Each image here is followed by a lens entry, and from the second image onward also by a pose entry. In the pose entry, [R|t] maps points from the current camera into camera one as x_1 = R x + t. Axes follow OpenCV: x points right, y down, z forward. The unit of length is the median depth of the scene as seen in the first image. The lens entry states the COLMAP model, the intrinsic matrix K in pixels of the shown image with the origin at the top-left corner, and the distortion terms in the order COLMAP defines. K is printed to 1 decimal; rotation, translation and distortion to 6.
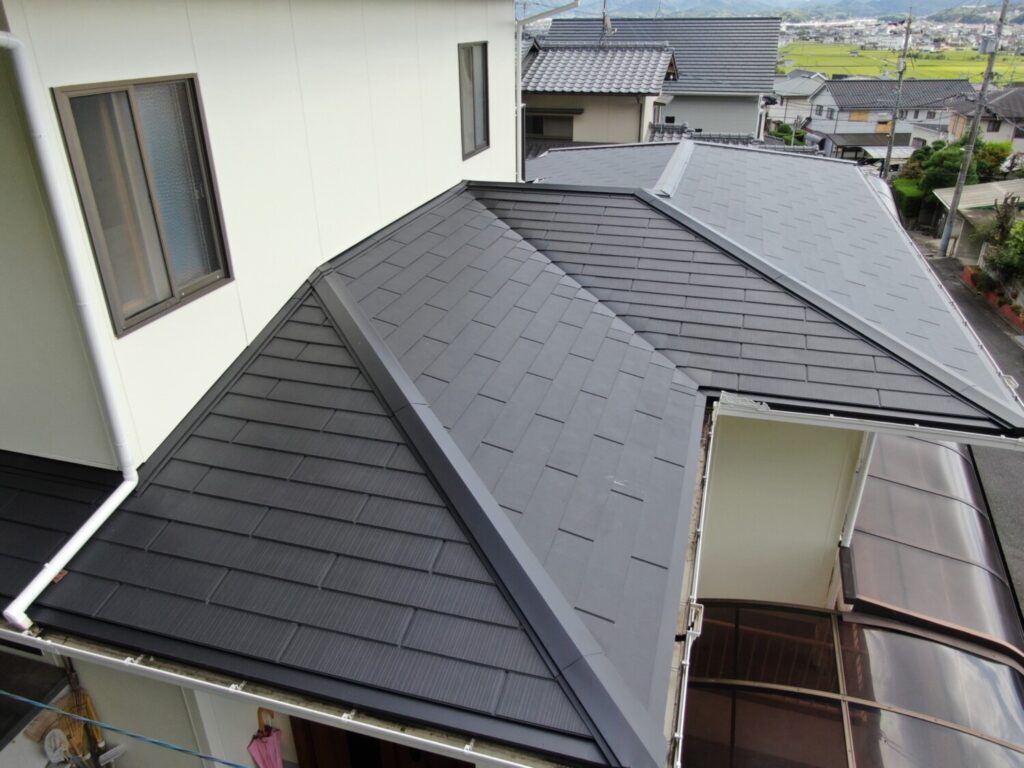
lens RADIAL K [[736.2, 0, 512.0], [0, 736.2, 384.0], [0, 0, 1]] dist [0.000337, 0.000044]
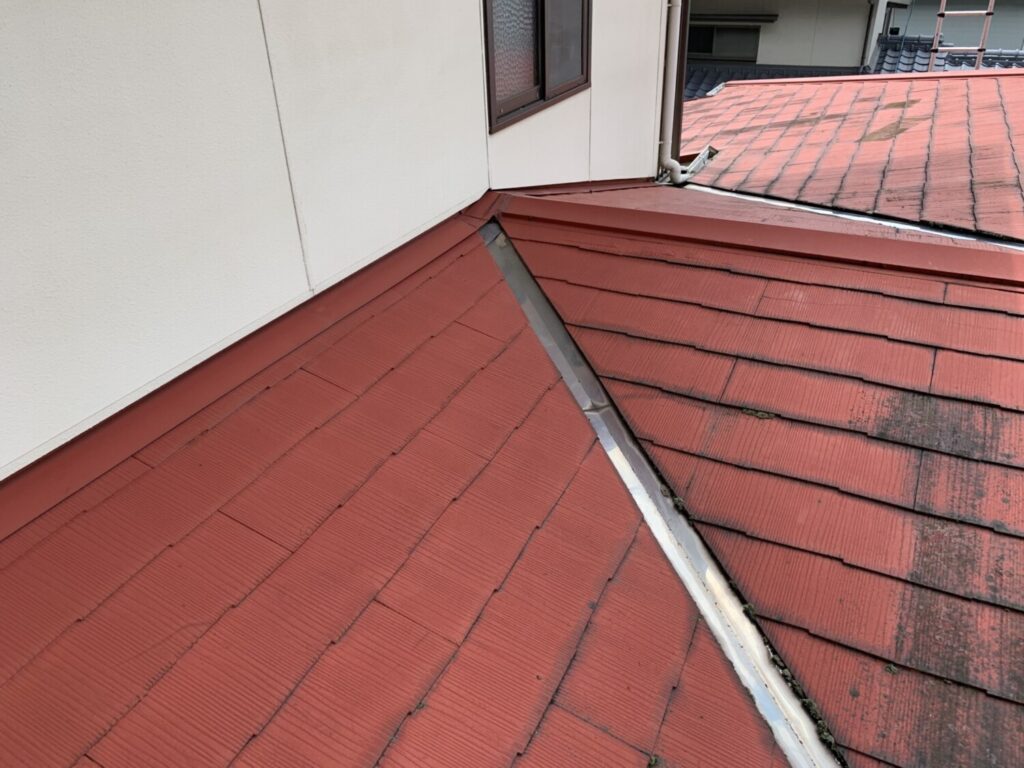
lens RADIAL K [[782.1, 0, 512.0], [0, 782.1, 384.0], [0, 0, 1]] dist [-0.000077, -0.000134]
pose [[0.983072, 0.068187, -0.170060, 0.003444], [-0.056051, 0.995594, 0.075178, -0.078454], [0.174437, -0.064374, 0.982562, 0.236722]]
